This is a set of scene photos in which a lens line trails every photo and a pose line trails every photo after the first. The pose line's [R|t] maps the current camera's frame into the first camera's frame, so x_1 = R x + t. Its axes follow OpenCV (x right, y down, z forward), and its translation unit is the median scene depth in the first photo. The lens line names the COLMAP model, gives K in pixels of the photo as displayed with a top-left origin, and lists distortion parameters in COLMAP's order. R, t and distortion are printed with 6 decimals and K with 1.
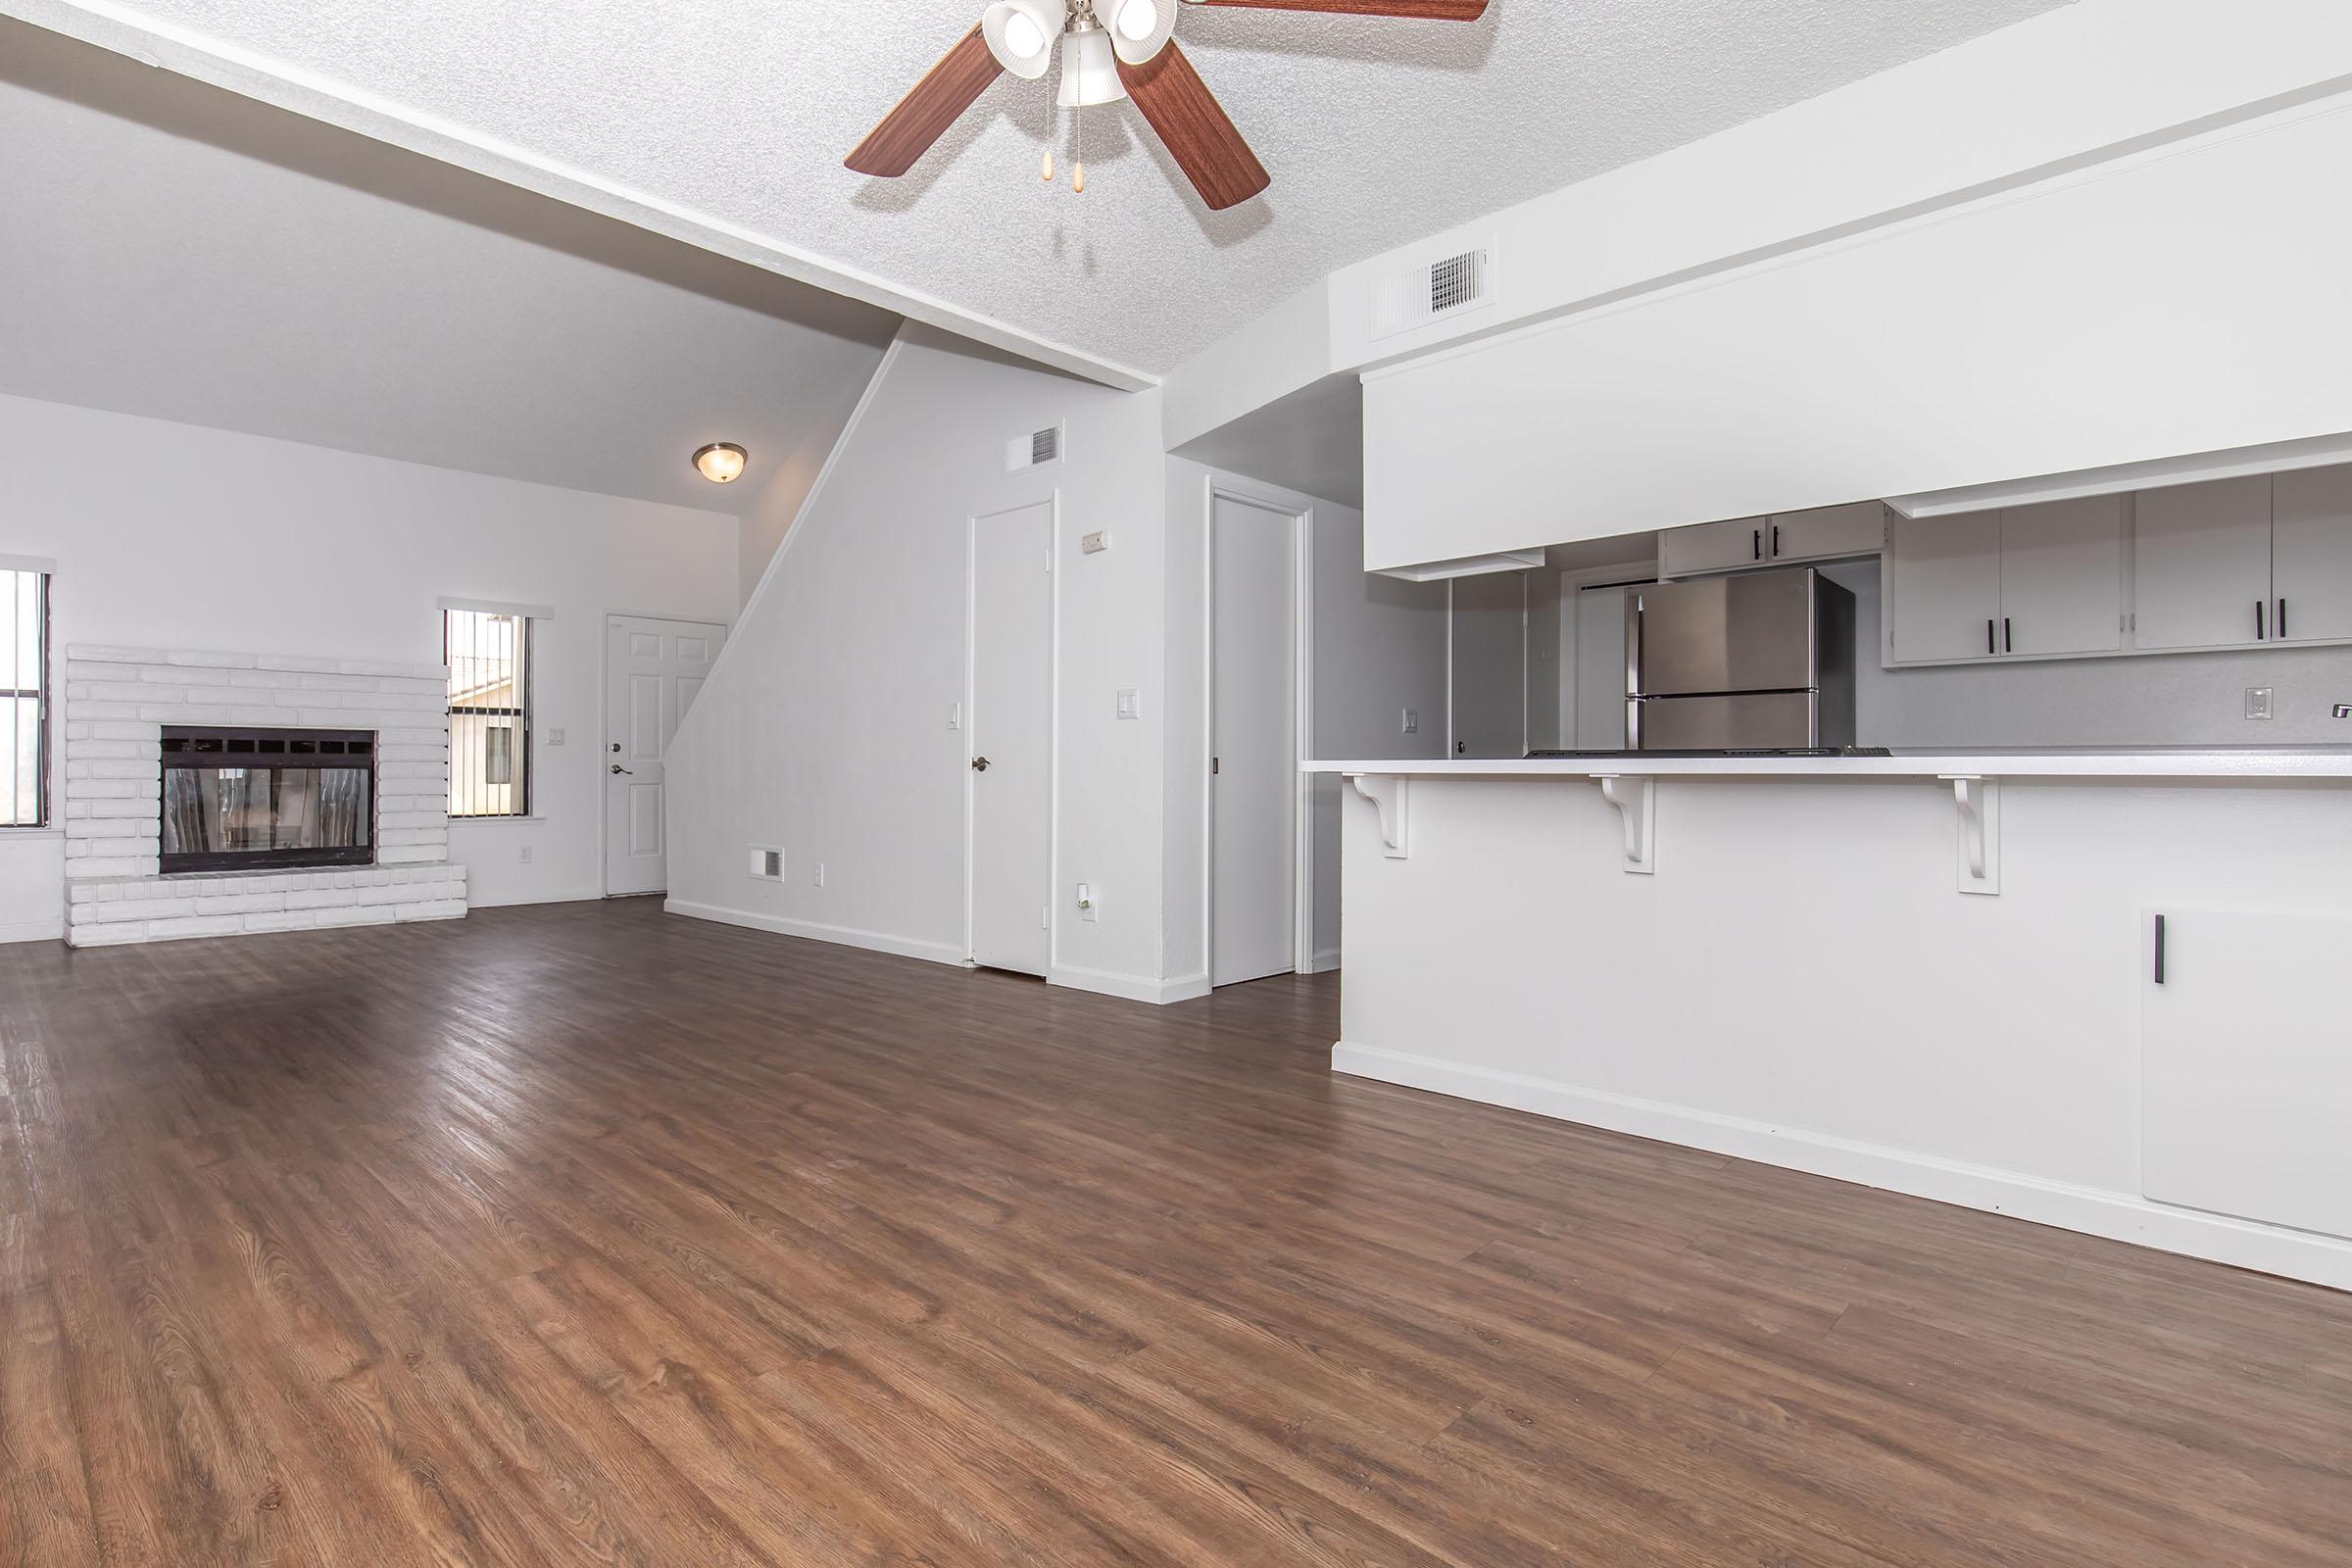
lens RADIAL K [[1183.8, 0, 1163.4], [0, 1183.8, 761.0], [0, 0, 1]] dist [-0.006975, -0.000609]
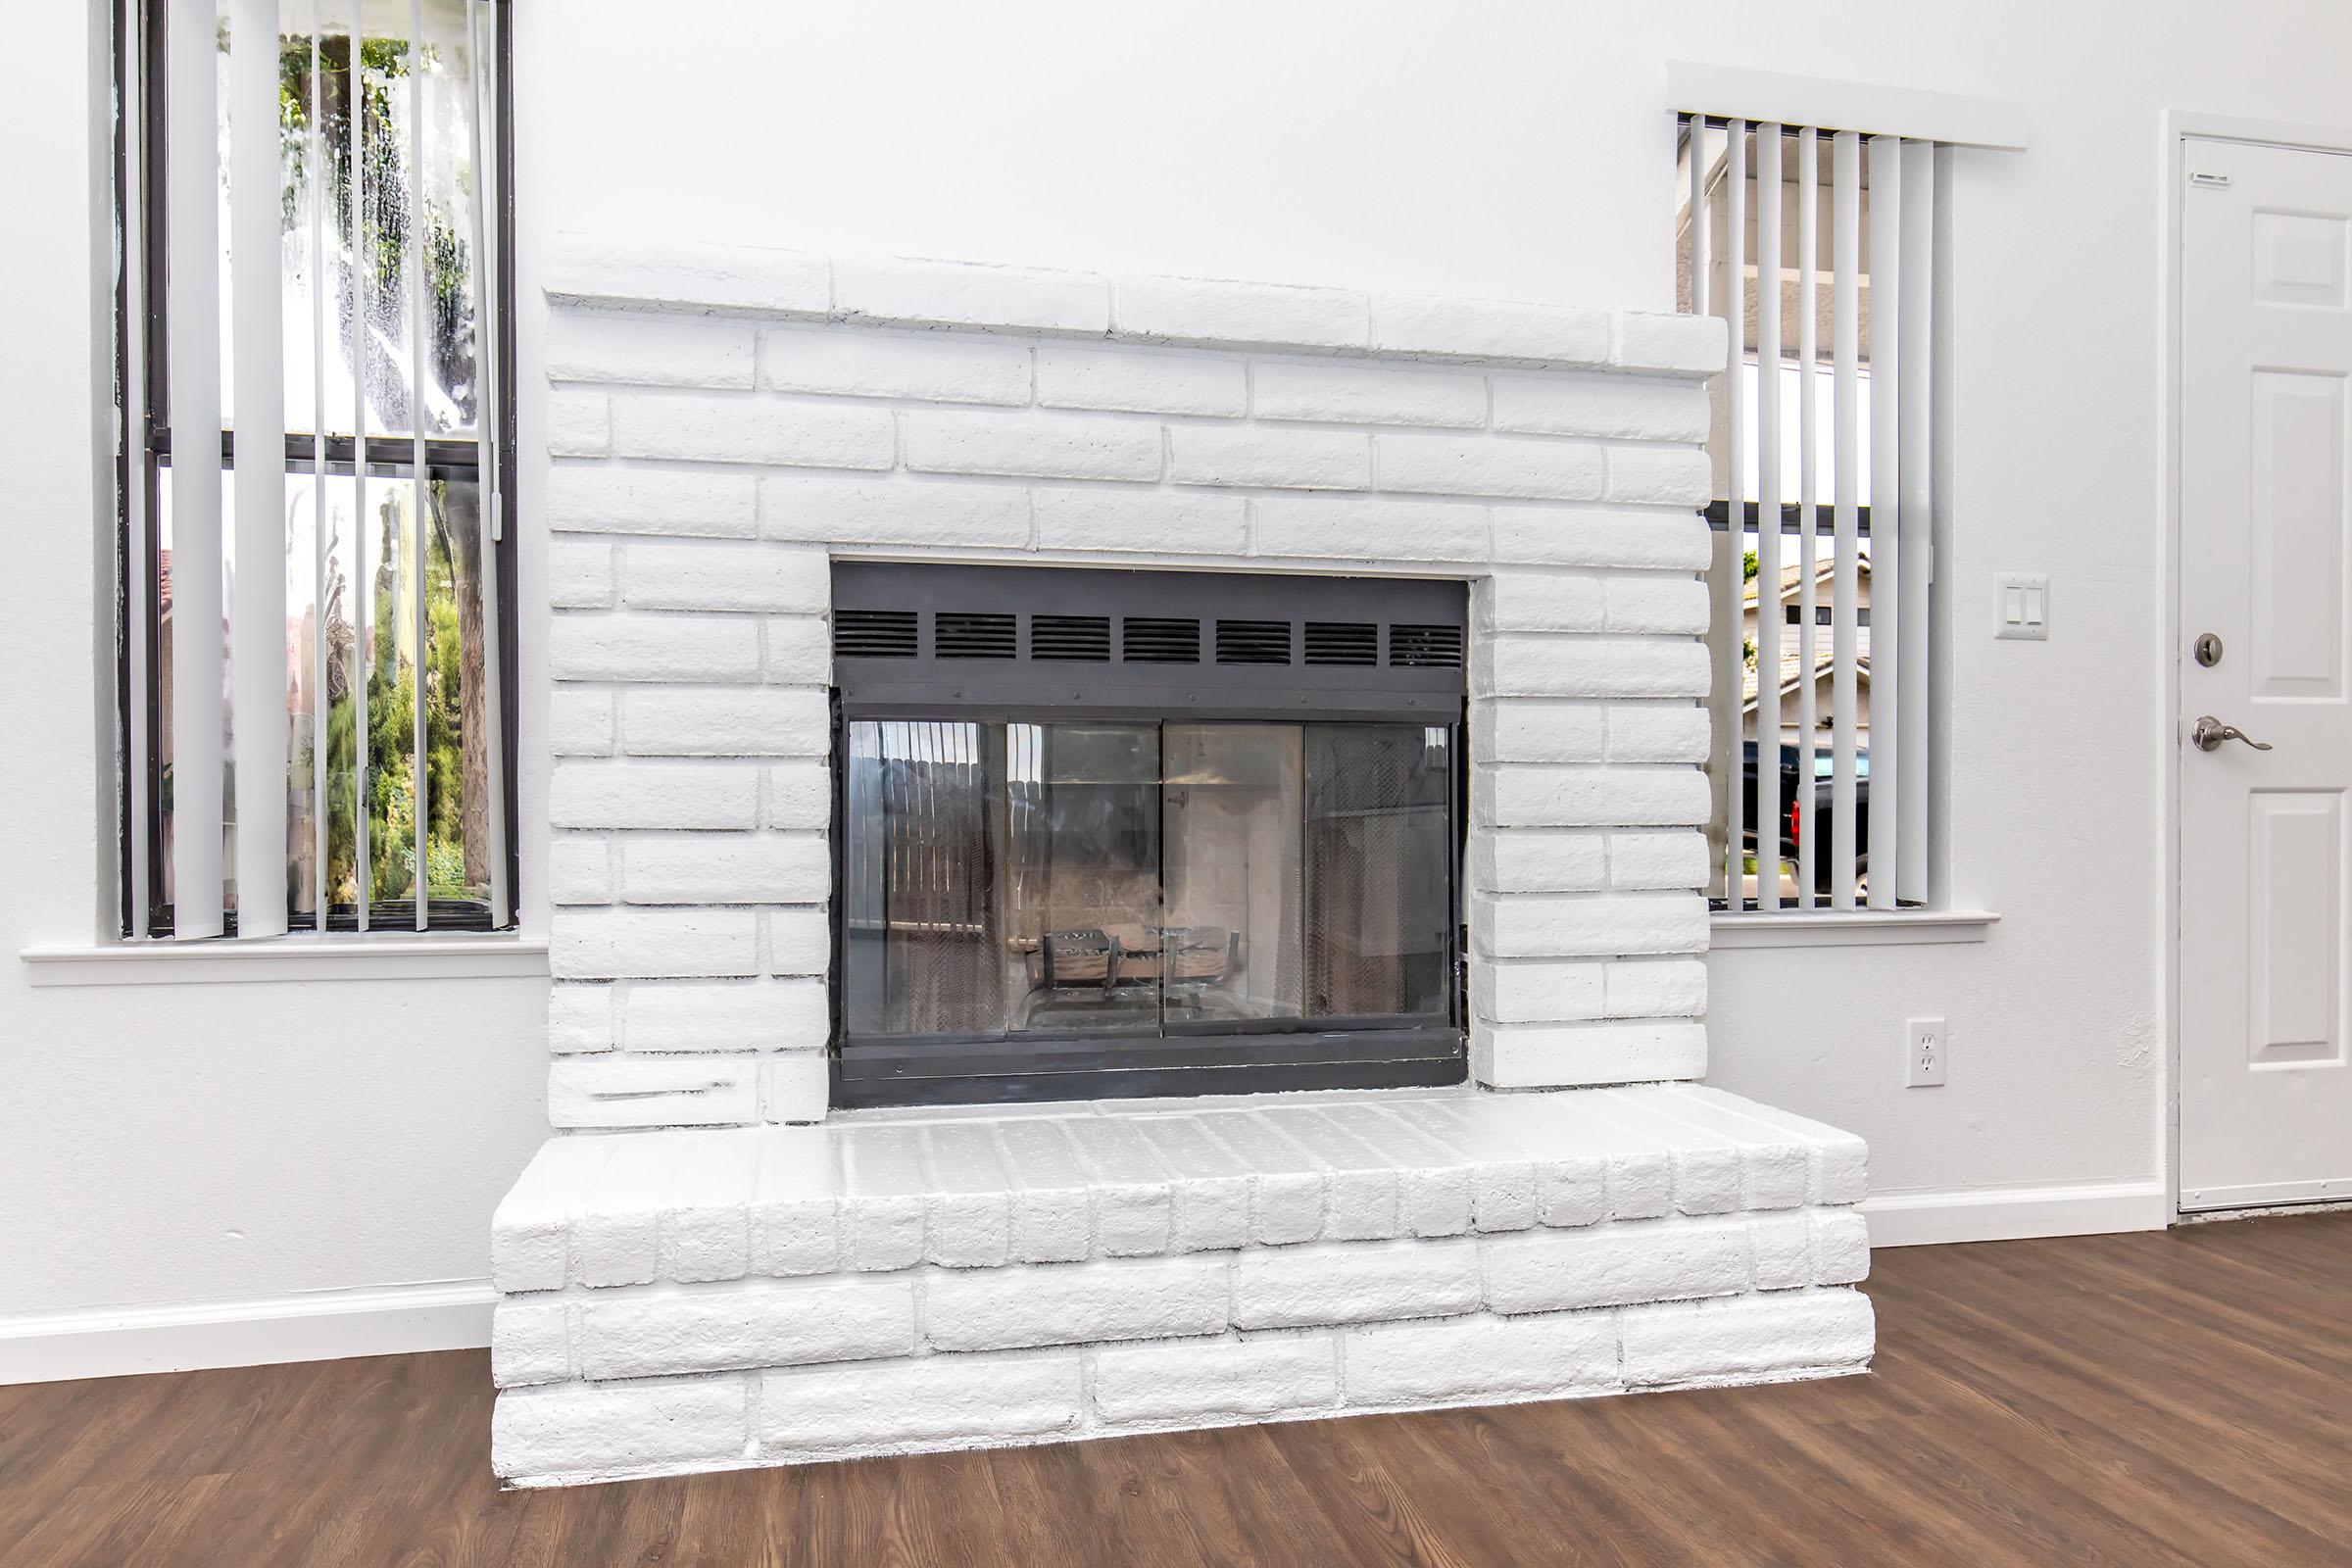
lens RADIAL K [[1577.7, 0, 1174.6], [0, 1577.7, 789.5], [0, 0, 1]] dist [0.000955, 0.000739]
pose [[0.839776, 0.003149, -0.542923, -0.558793], [0.003234, 0.999936, 0.010802, 0.017910], [0.542923, -0.010827, 0.839713, 0.700324]]
